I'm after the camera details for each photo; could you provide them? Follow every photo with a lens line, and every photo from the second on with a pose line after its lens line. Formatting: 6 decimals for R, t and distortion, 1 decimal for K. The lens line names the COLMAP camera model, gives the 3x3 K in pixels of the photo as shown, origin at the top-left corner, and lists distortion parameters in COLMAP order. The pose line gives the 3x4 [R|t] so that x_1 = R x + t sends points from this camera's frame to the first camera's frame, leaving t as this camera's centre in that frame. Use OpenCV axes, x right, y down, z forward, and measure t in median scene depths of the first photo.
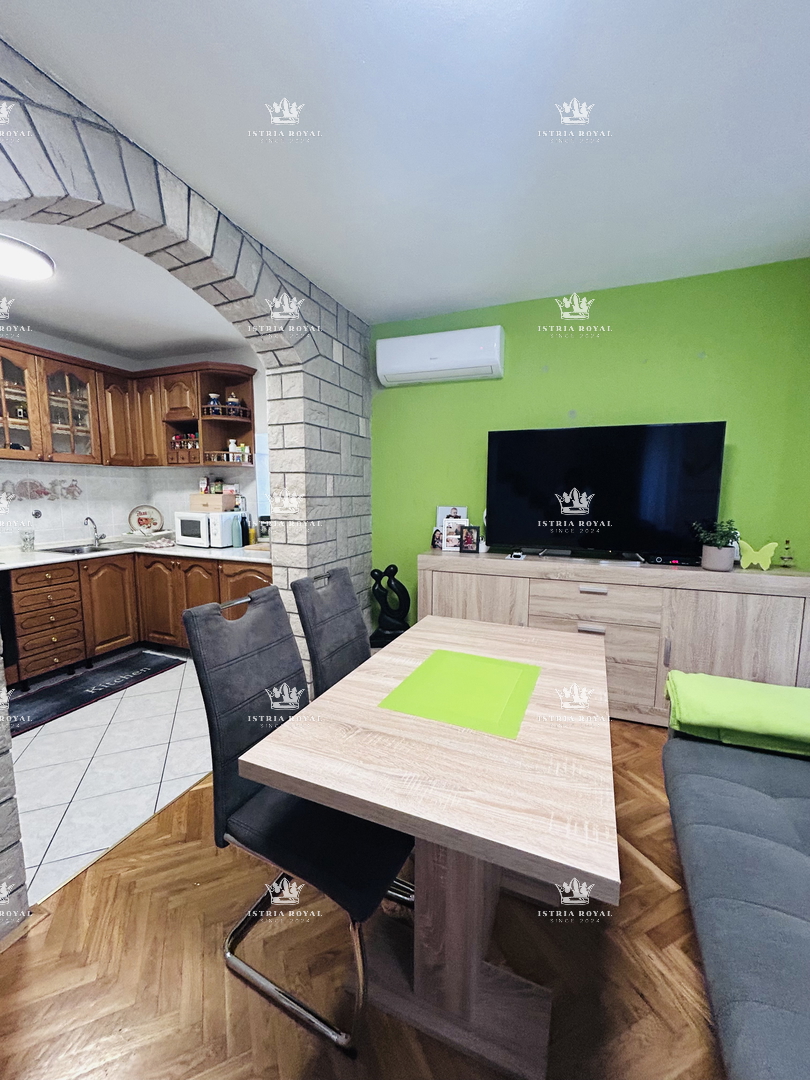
lens RADIAL K [[434.7, 0, 400.9], [0, 434.7, 541.6], [0, 0, 1]] dist [-0.000985, 0.000543]
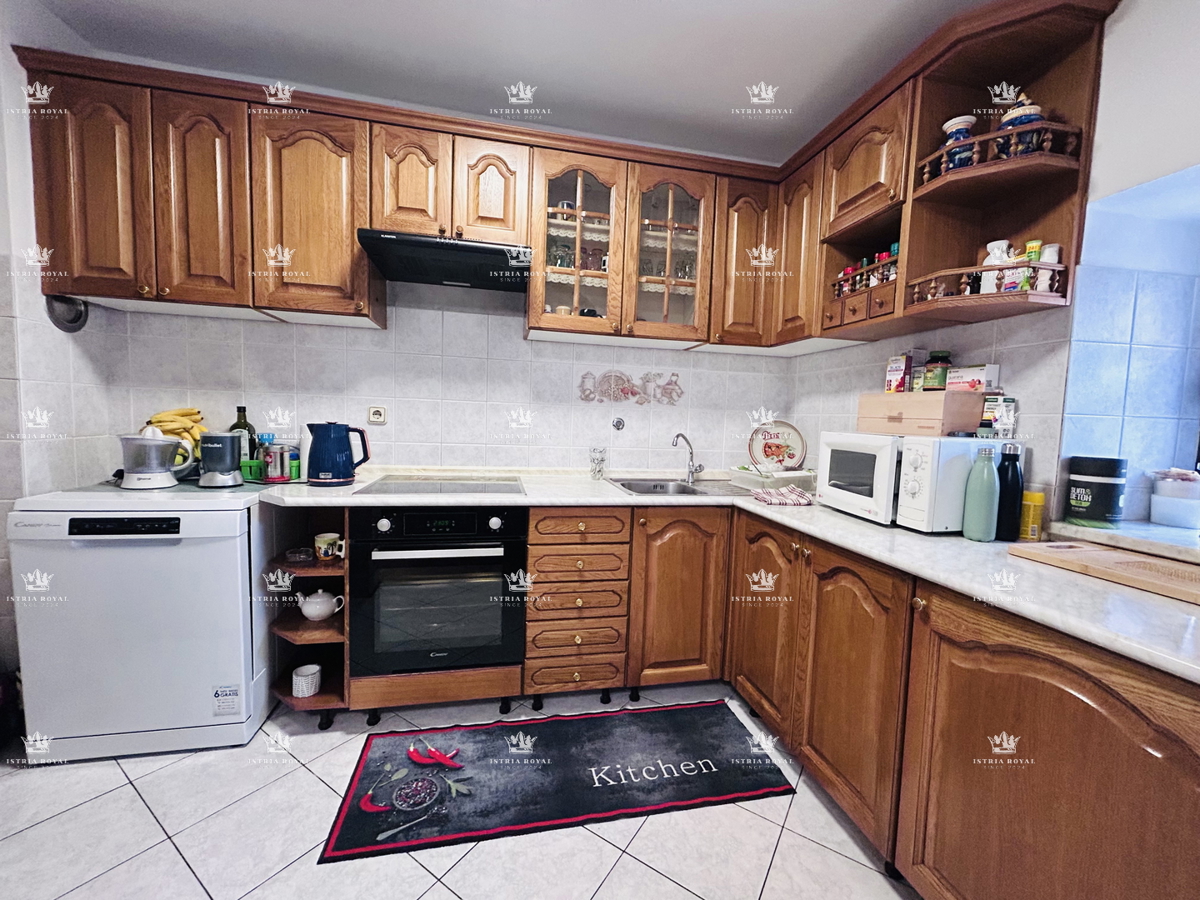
lens RADIAL K [[483.0, 0, 598.2], [0, 483.0, 450.8], [0, 0, 1]] dist [-0.000985, 0.000543]
pose [[0.565015, 0.073079, -0.821838, -0.238234], [-0.131764, 0.991278, -0.002443, -0.016312], [0.814492, 0.109669, 0.569716, 0.531106]]
